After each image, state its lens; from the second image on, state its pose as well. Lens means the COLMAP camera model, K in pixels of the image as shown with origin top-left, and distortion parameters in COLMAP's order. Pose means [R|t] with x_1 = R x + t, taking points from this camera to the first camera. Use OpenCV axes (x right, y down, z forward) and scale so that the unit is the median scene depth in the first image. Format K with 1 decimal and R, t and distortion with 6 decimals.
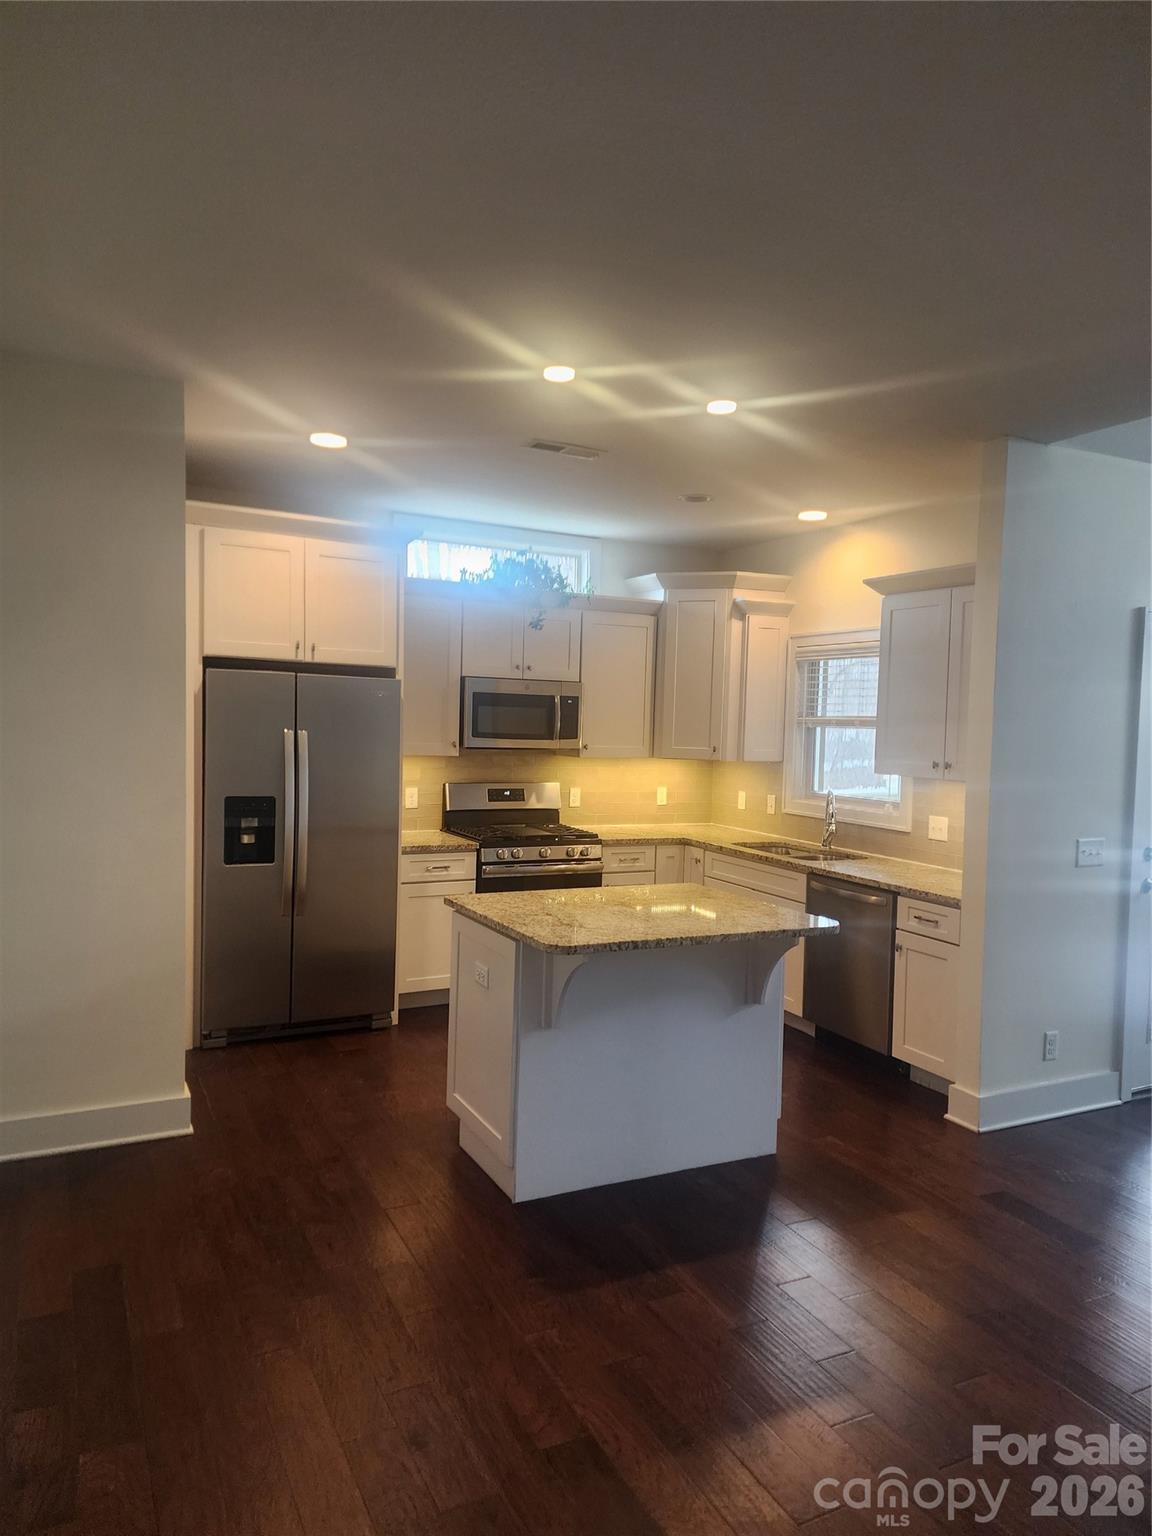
lens RADIAL K [[1025.2, 0, 579.5], [0, 1025.2, 759.0], [0, 0, 1]] dist [0.049238, -0.025978]
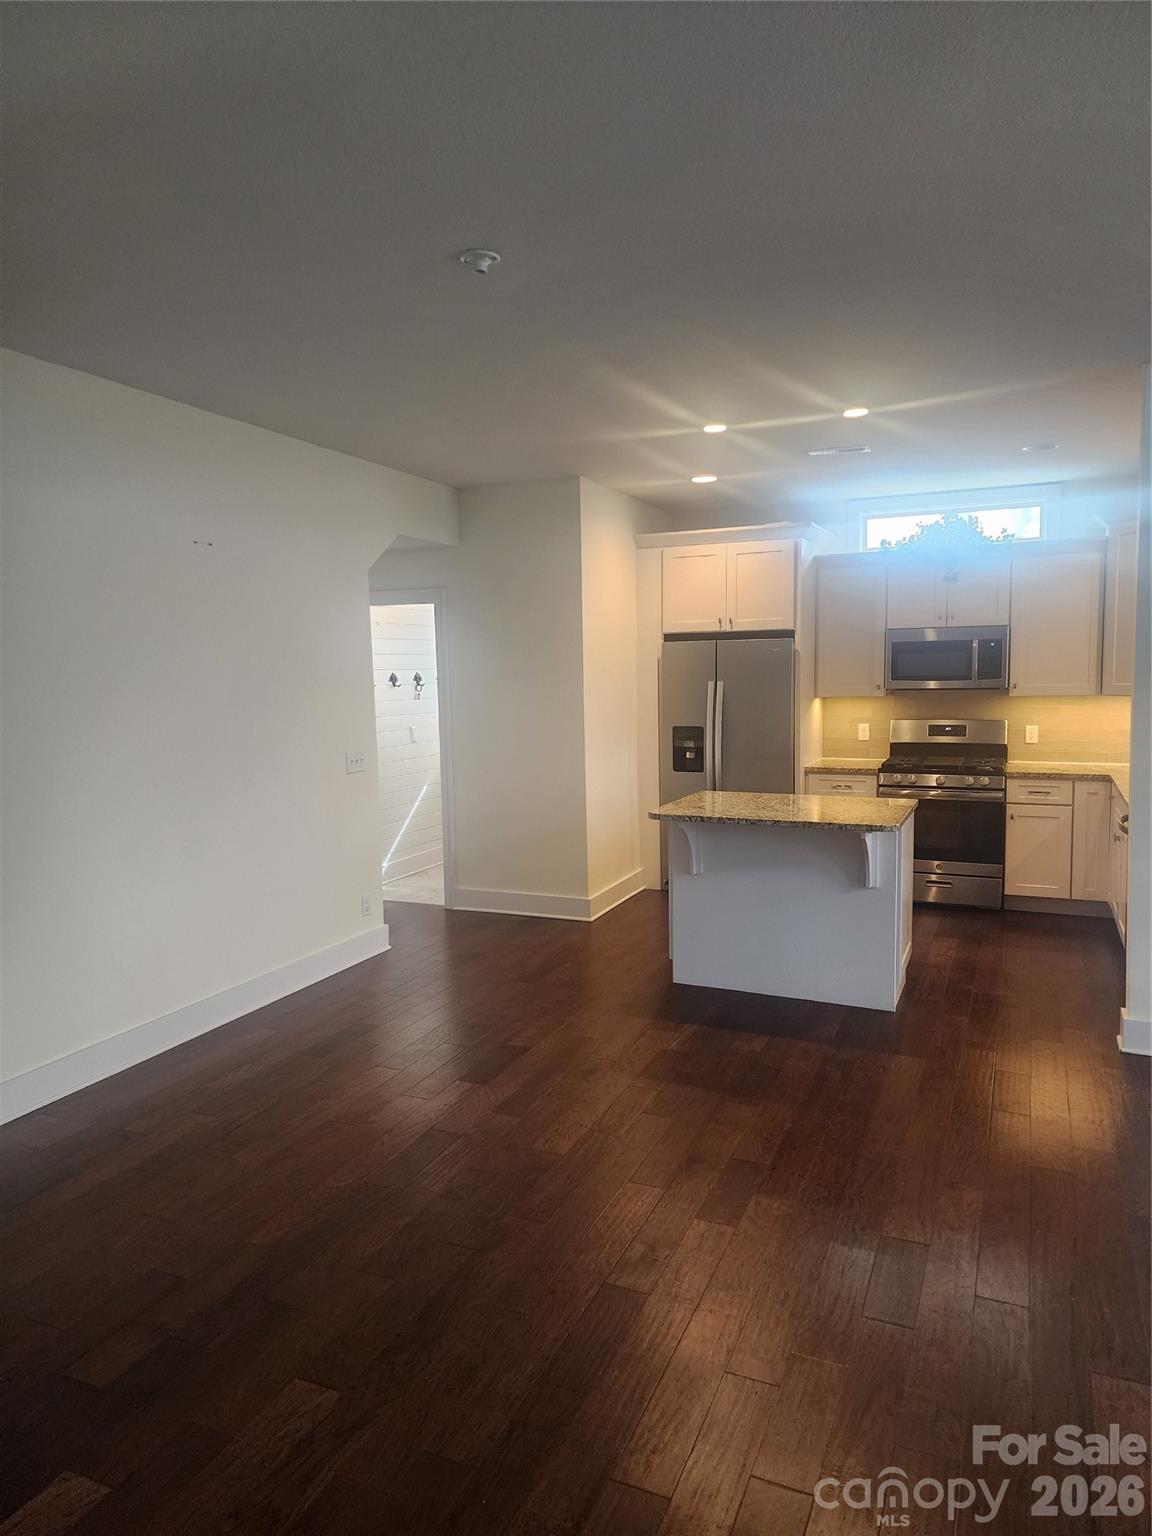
lens RADIAL K [[1025.2, 0, 567.5], [0, 1025.2, 774.7], [0, 0, 1]] dist [0.049238, -0.025978]
pose [[0.602271, 0.043007, -0.797133, 0.655614], [0.007552, 0.998196, 0.059560, 0.013987], [0.798256, -0.041891, 0.600859, -0.027726]]
